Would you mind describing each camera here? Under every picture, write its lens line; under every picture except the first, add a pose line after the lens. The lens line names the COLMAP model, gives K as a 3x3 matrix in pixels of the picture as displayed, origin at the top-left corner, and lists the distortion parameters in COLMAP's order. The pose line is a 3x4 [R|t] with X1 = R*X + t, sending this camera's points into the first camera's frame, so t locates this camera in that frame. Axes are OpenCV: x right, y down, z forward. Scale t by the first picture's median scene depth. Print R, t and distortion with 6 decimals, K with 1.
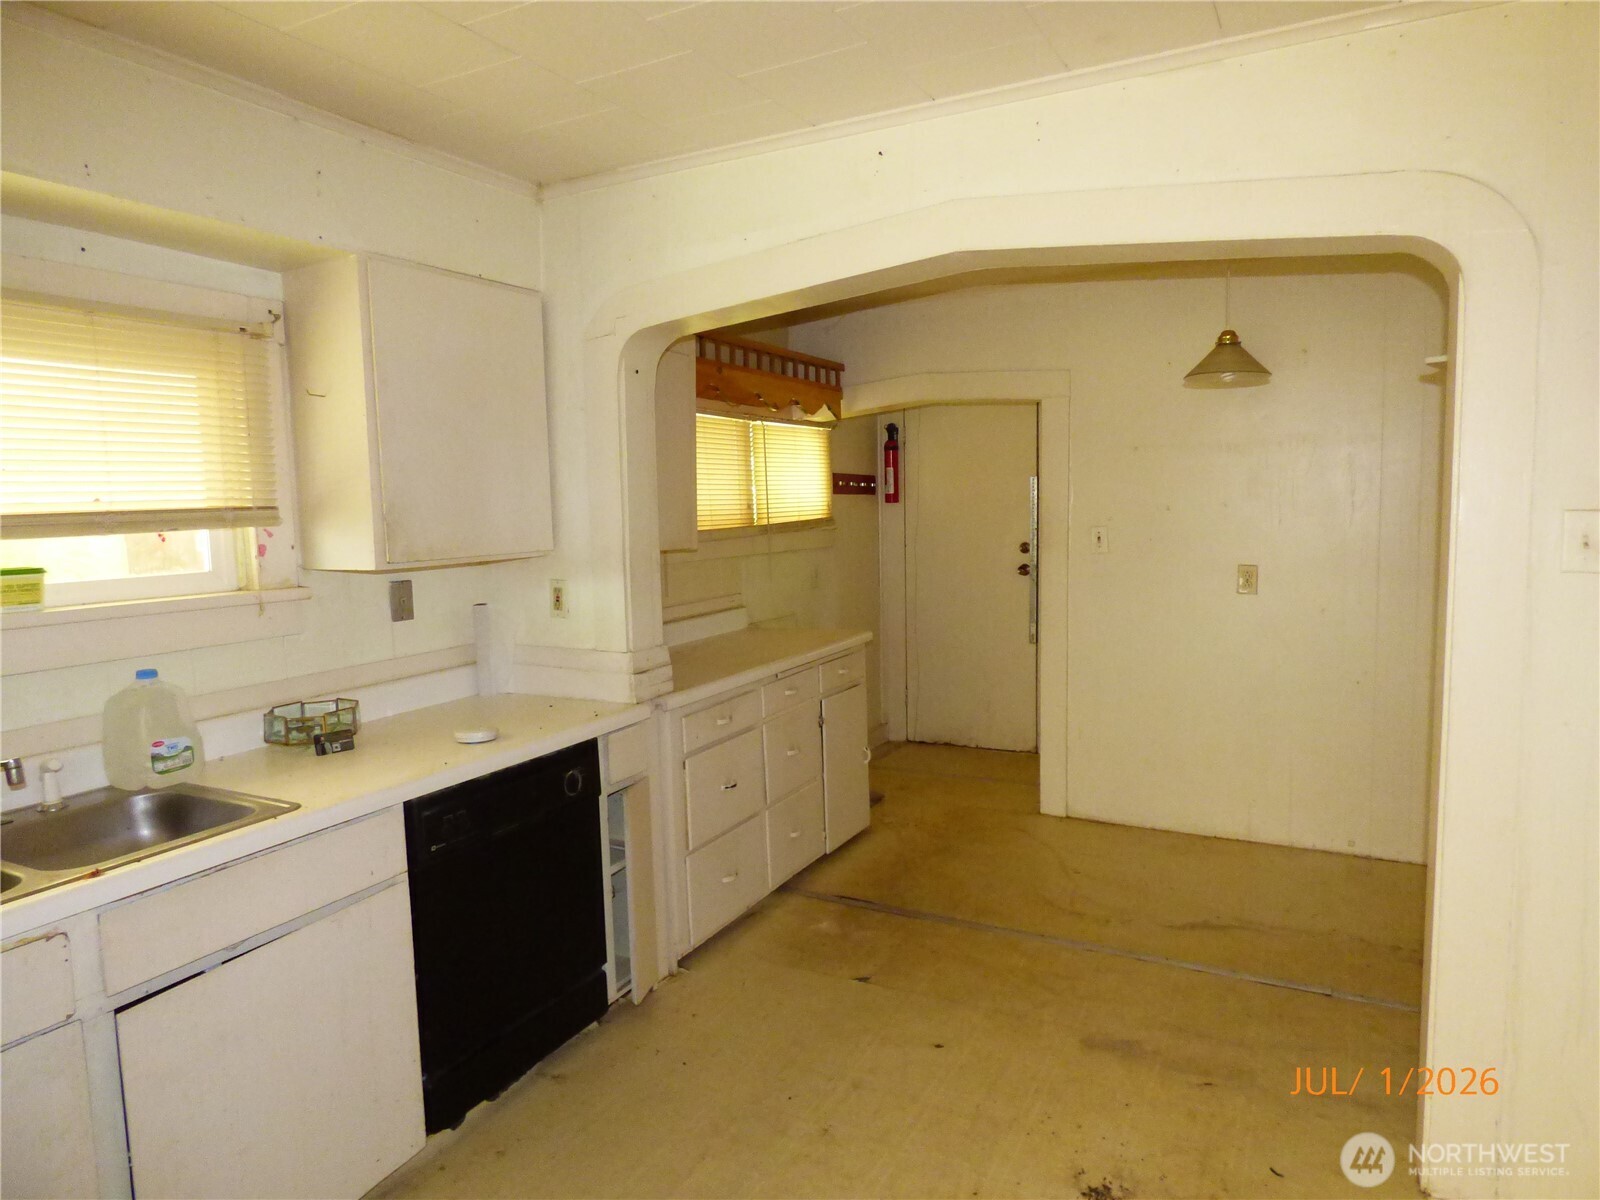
lens RADIAL K [[964.5, 0, 800.0], [0, 964.5, 600.0], [0, 0, 1]] dist [-0.002166, -0.000399]
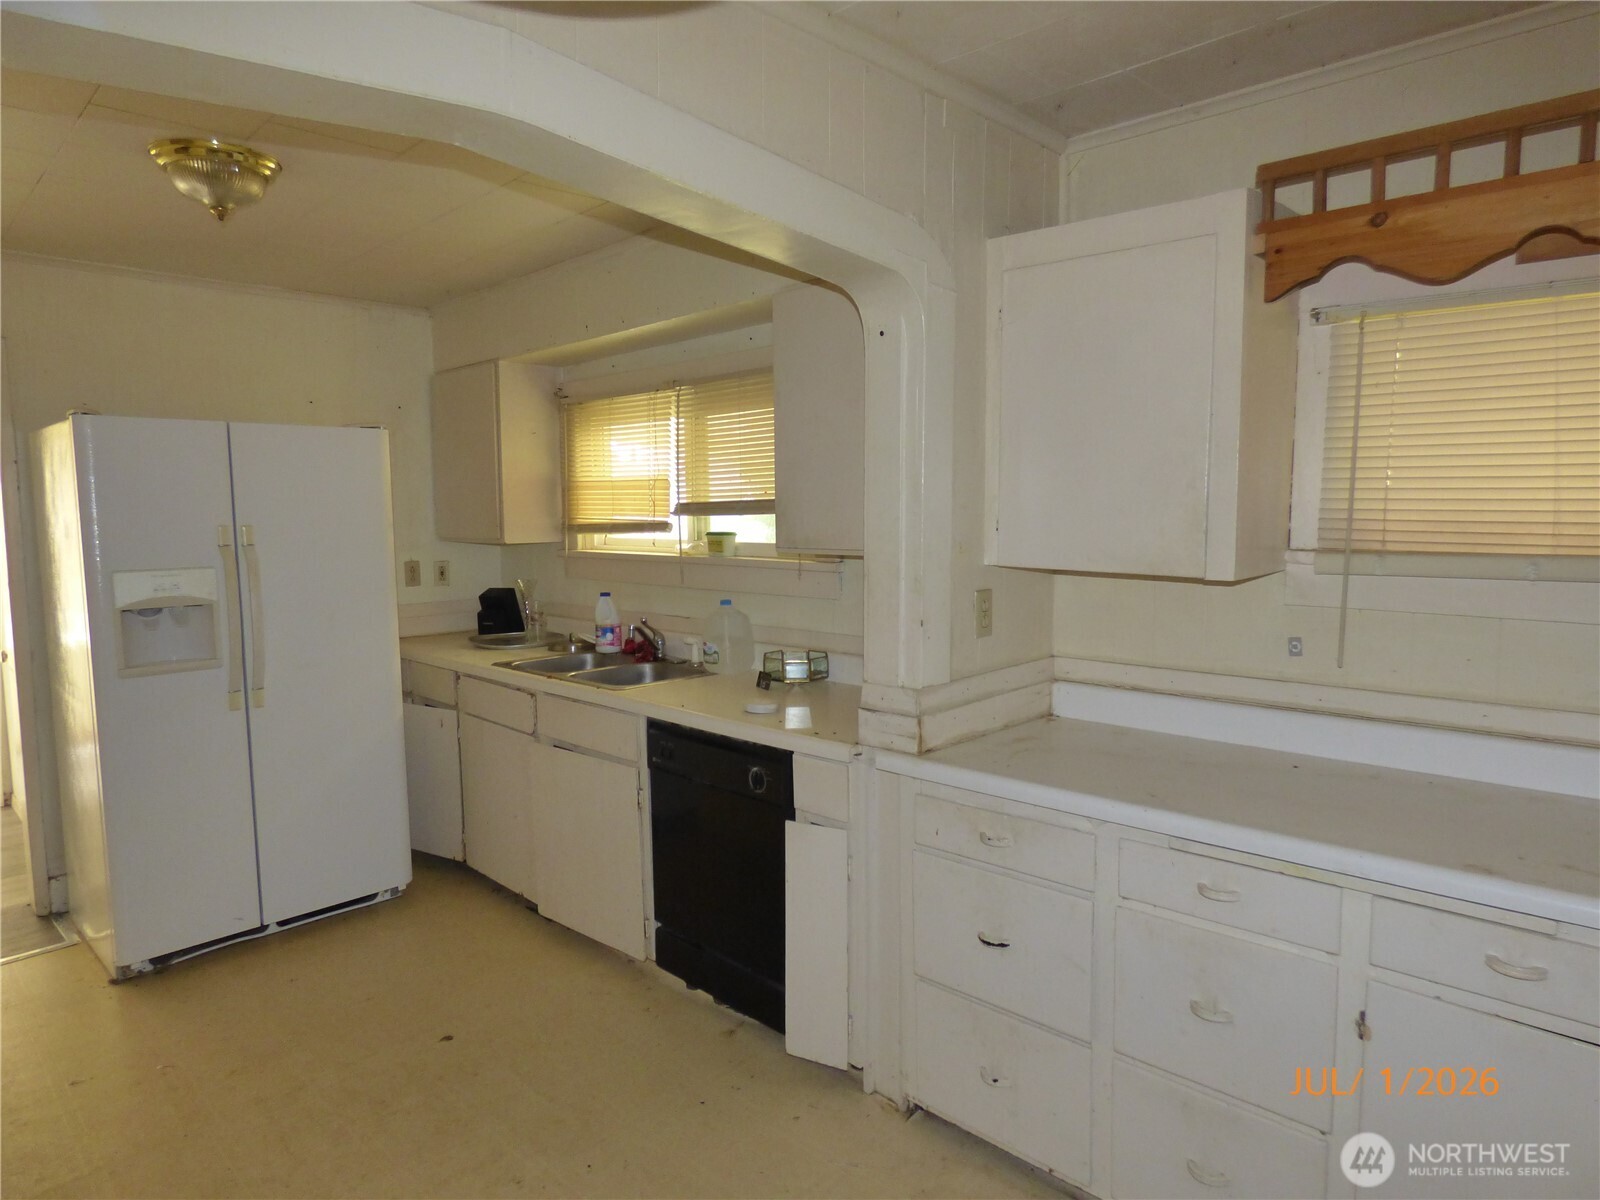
lens RADIAL K [[964.5, 0, 800.0], [0, 964.5, 600.0], [0, 0, 1]] dist [-0.002166, -0.000399]
pose [[-0.269990, 0.126707, -0.954490, 0.573189], [-0.076162, 0.985387, 0.152352, -0.126786], [0.959846, 0.113829, -0.256395, 1.060583]]
